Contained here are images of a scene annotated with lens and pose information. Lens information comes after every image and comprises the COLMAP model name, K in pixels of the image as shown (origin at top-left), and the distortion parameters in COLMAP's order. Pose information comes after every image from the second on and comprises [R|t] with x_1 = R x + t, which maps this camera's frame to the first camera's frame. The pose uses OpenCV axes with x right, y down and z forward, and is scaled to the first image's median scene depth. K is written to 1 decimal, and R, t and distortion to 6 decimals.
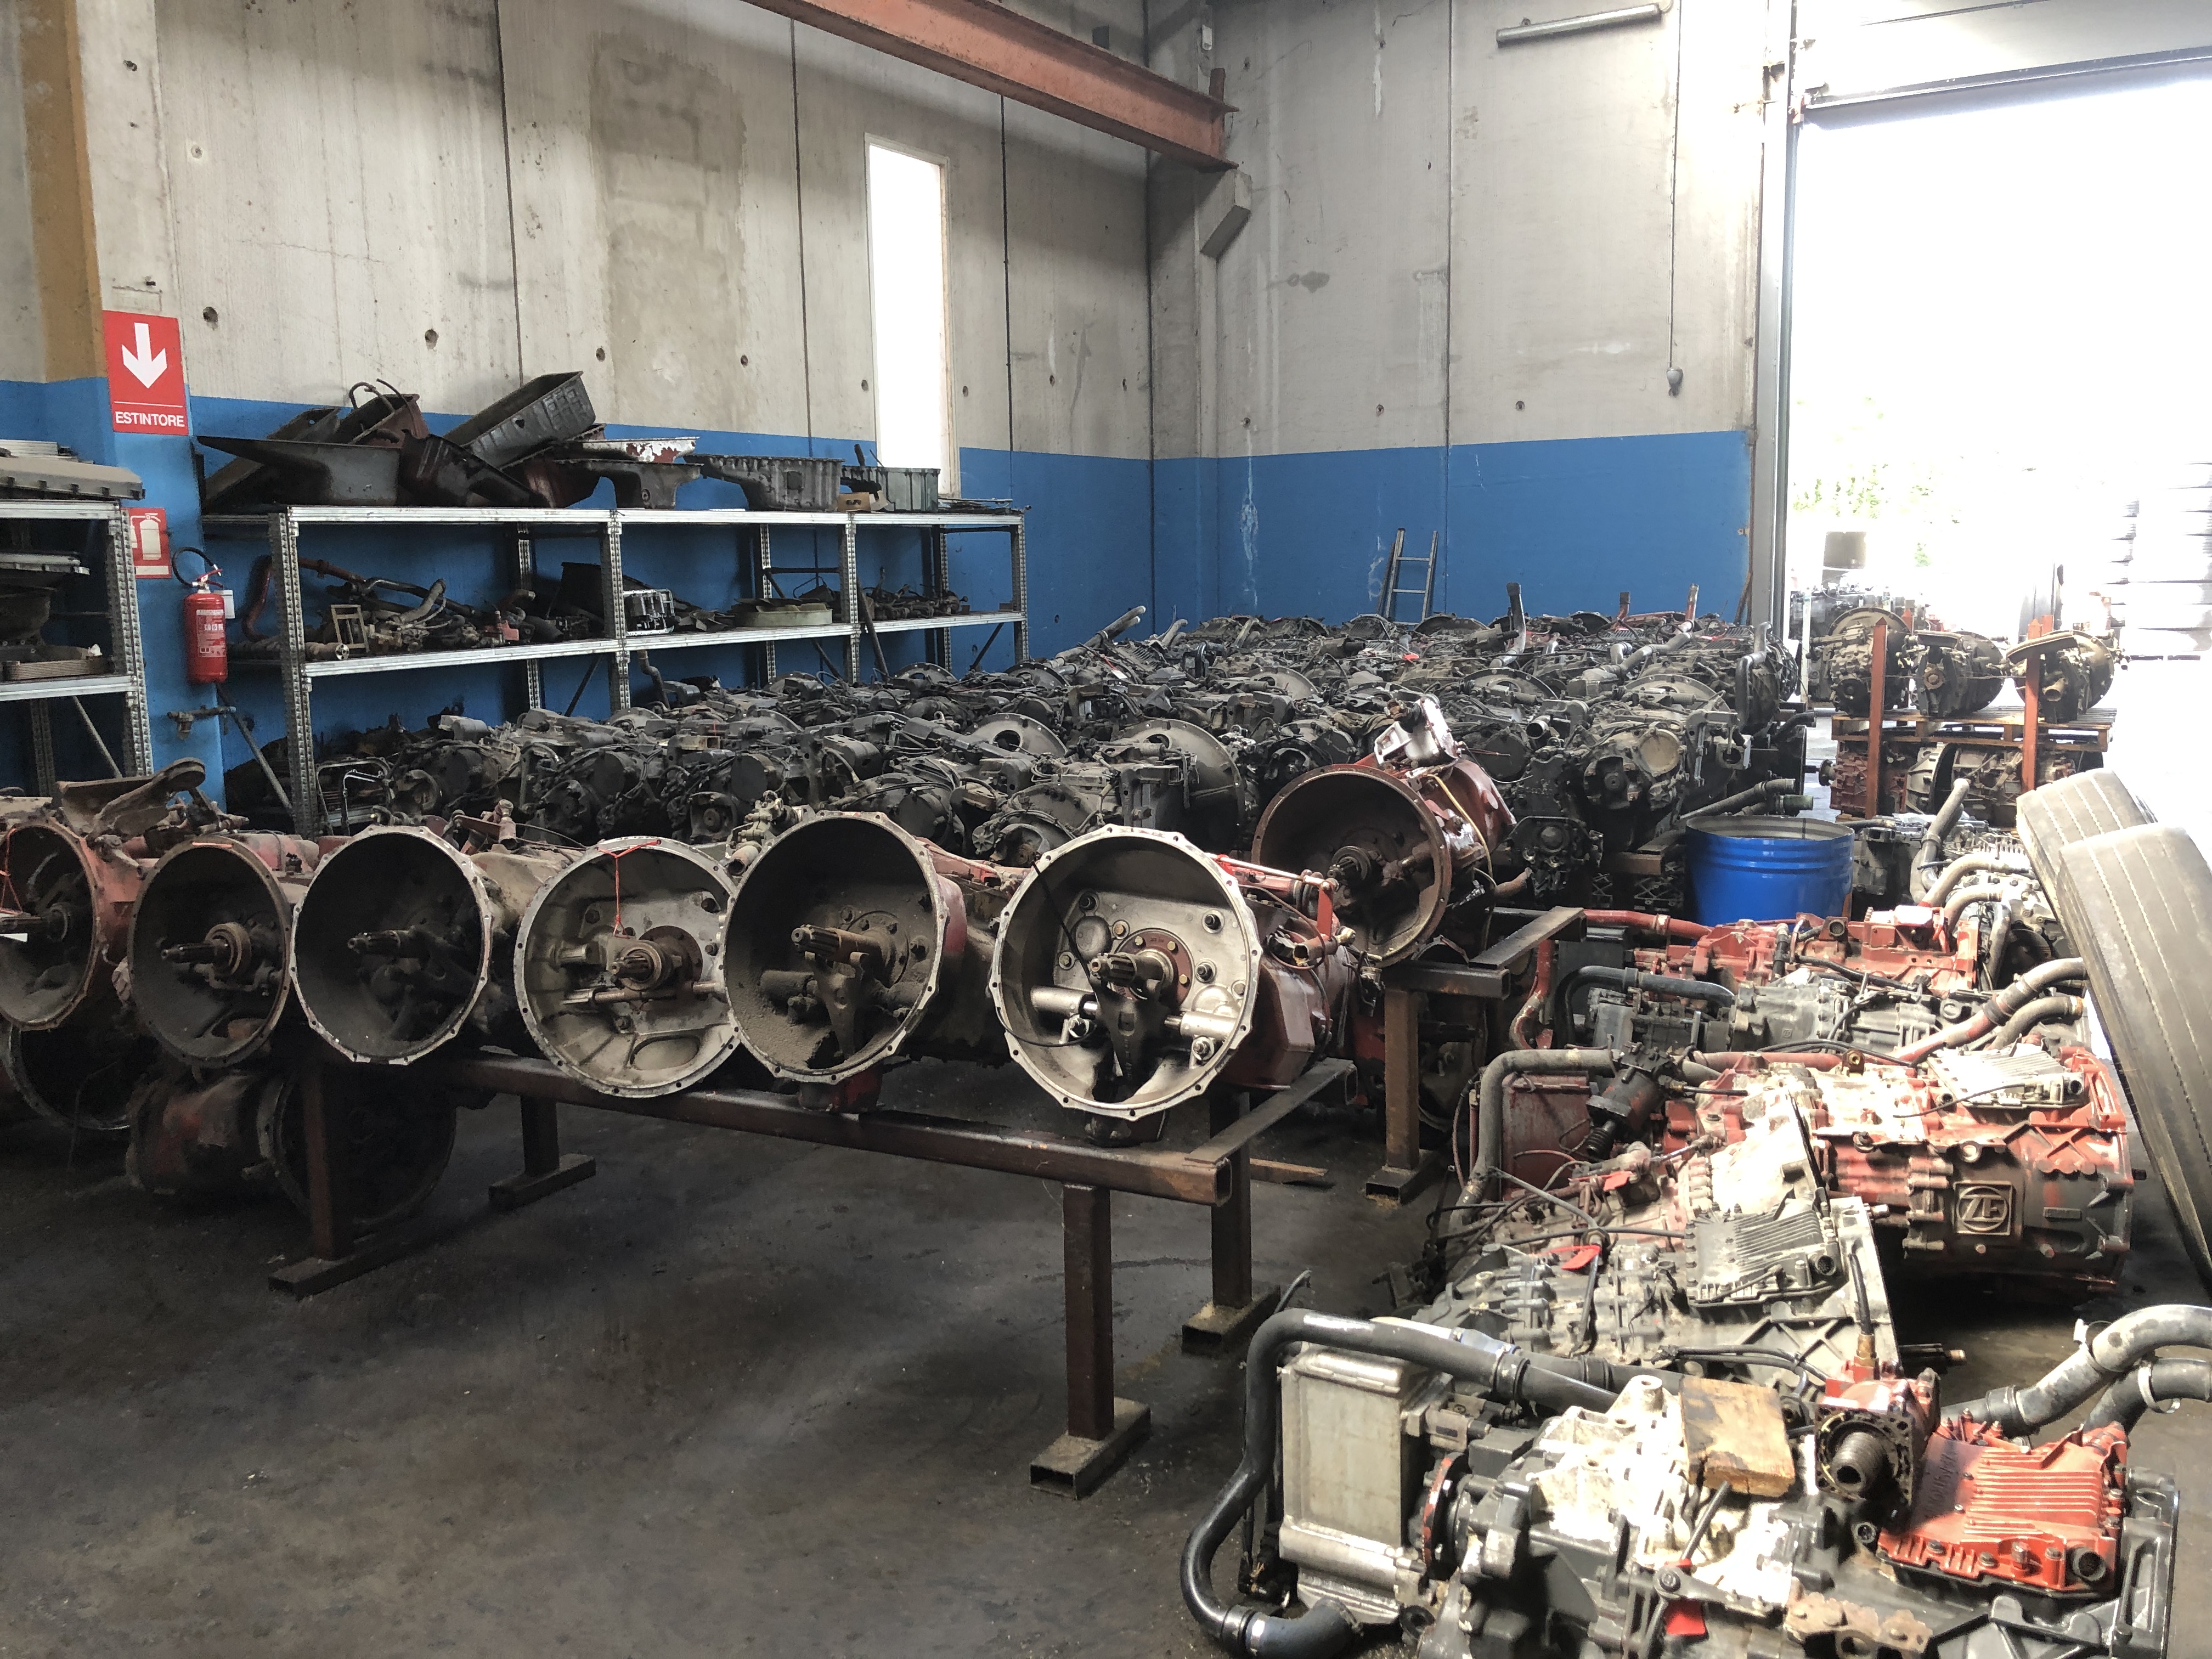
lens RADIAL K [[1819.3, 0, 1105.1], [0, 1819.3, 828.5], [0, 0, 1]] dist [0.026565, -0.025130]
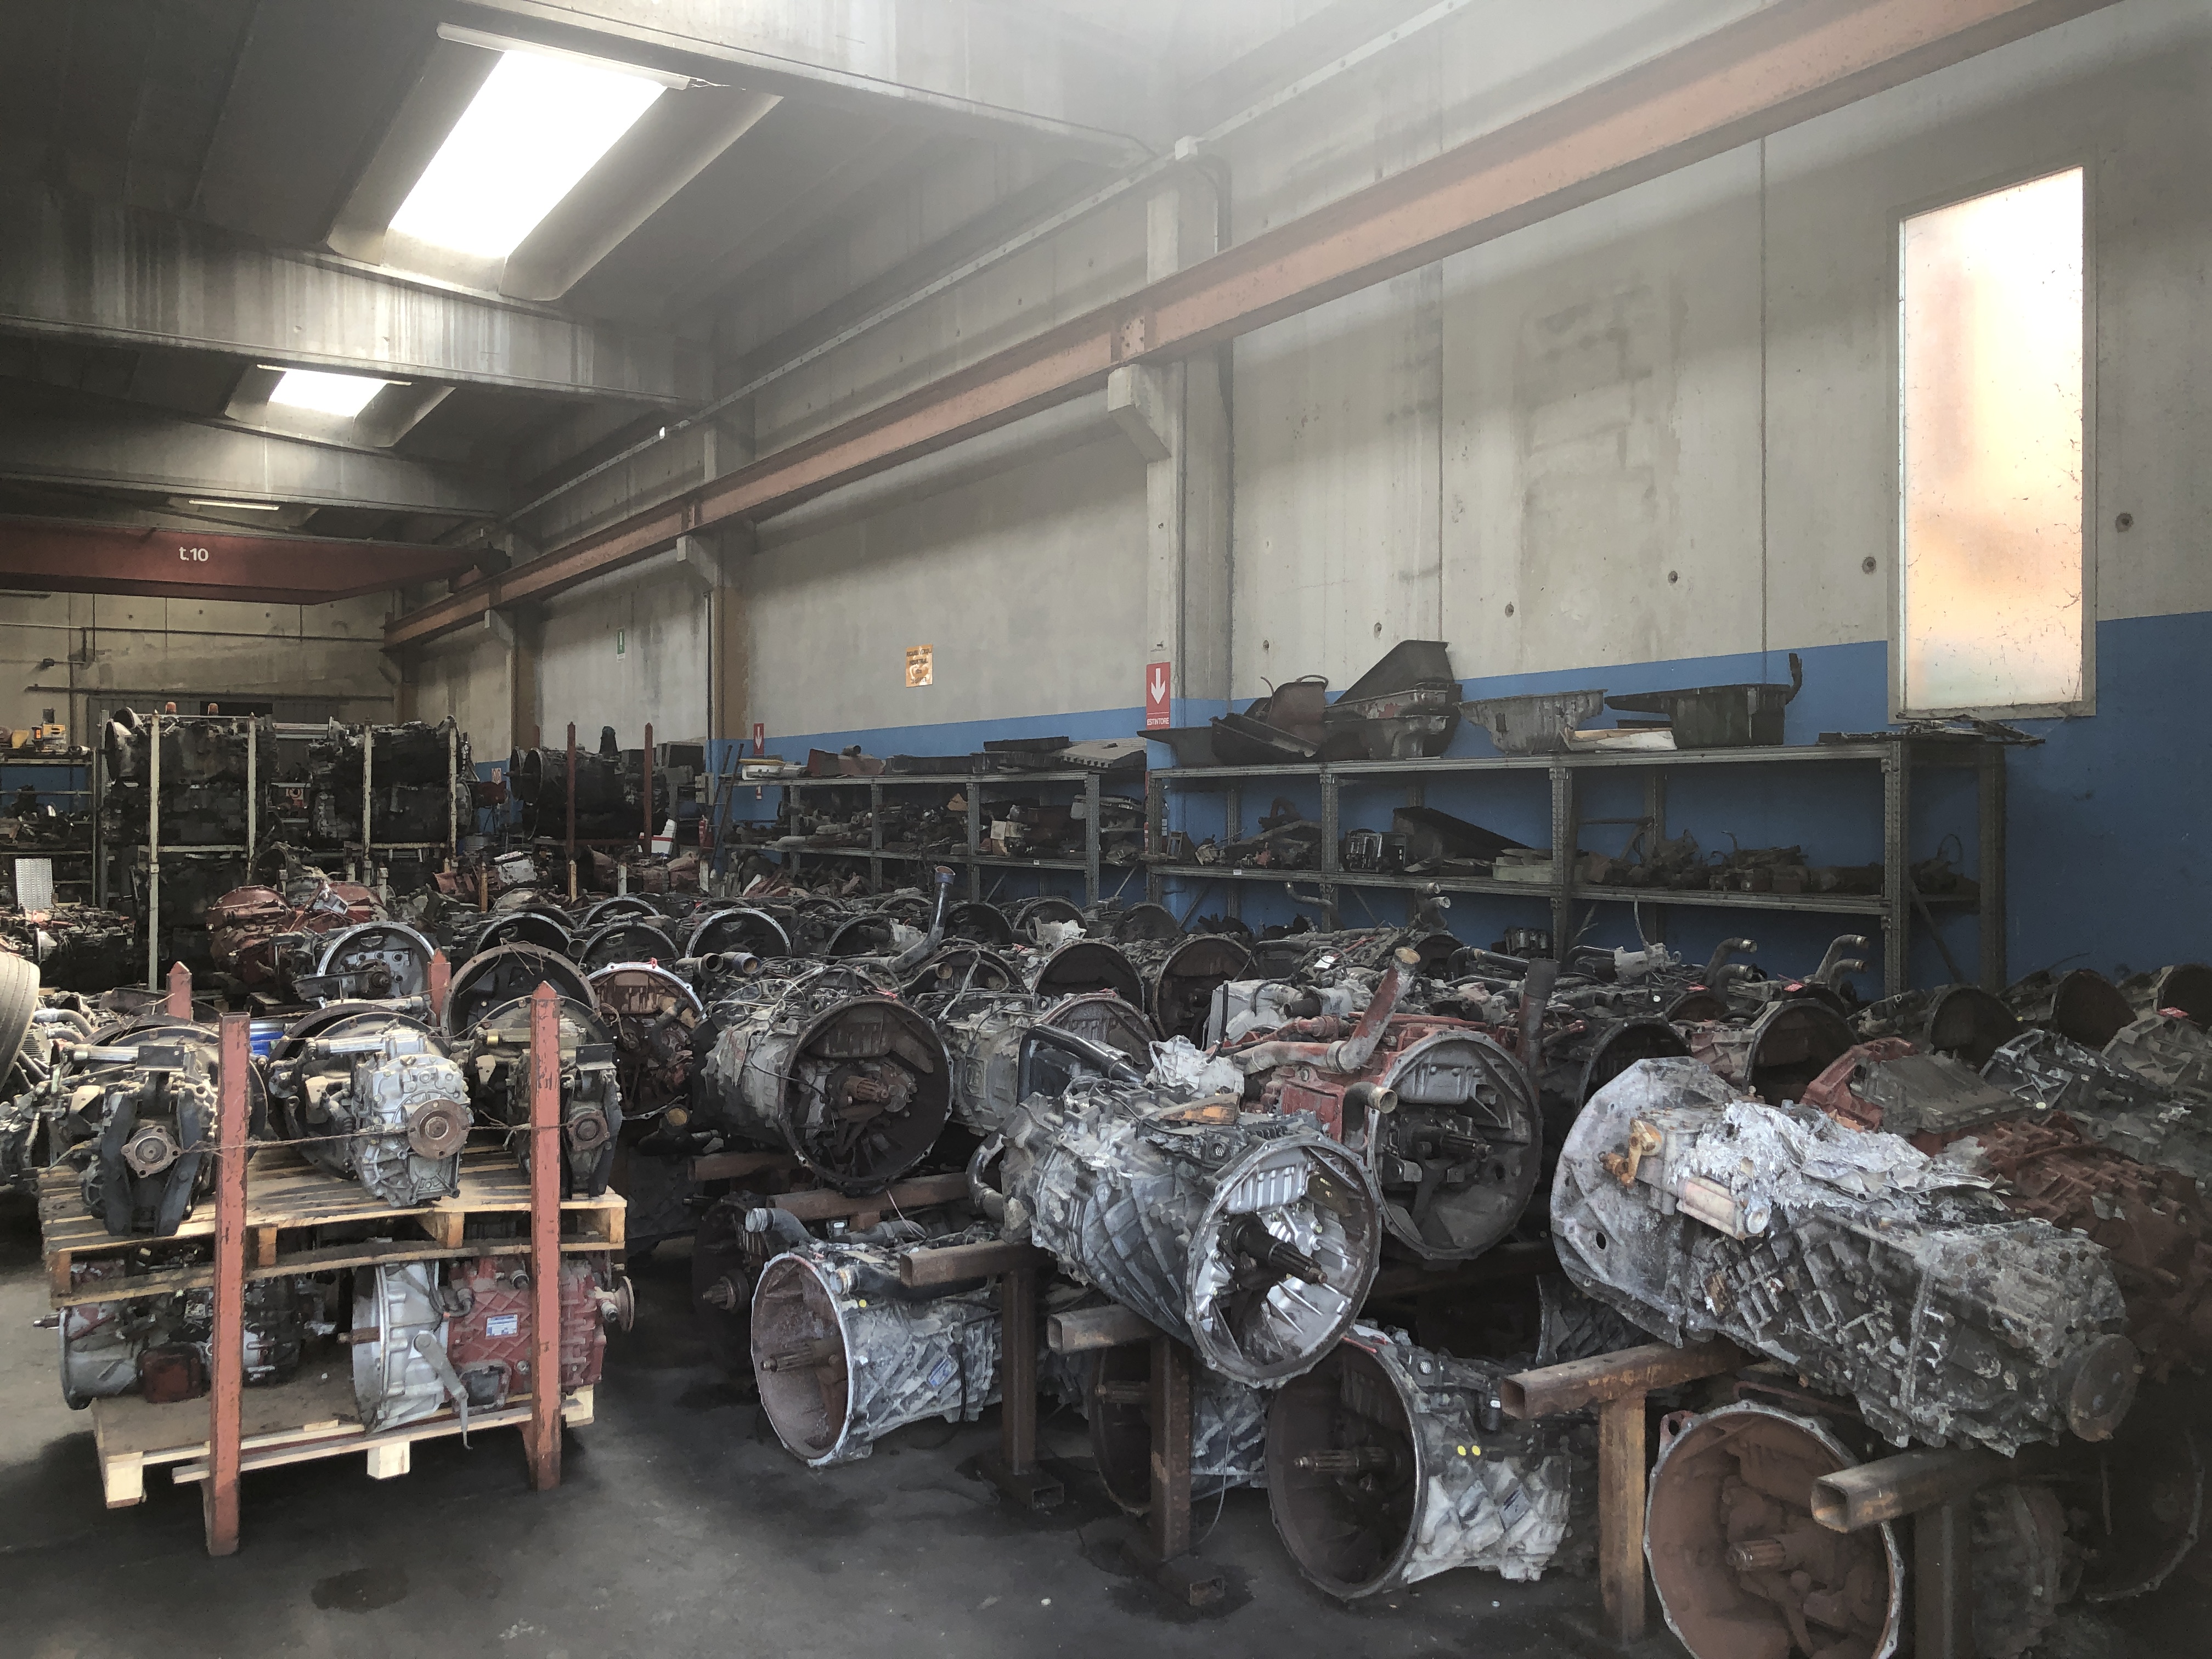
lens RADIAL K [[1819.3, 0, 1125.0], [0, 1819.3, 837.1], [0, 0, 1]] dist [0.026565, -0.025130]
pose [[-0.461513, 0.039786, -0.886241, 0.745692], [-0.118914, 0.987204, 0.106244, -0.214172], [0.879127, 0.154420, -0.450877, 1.283964]]
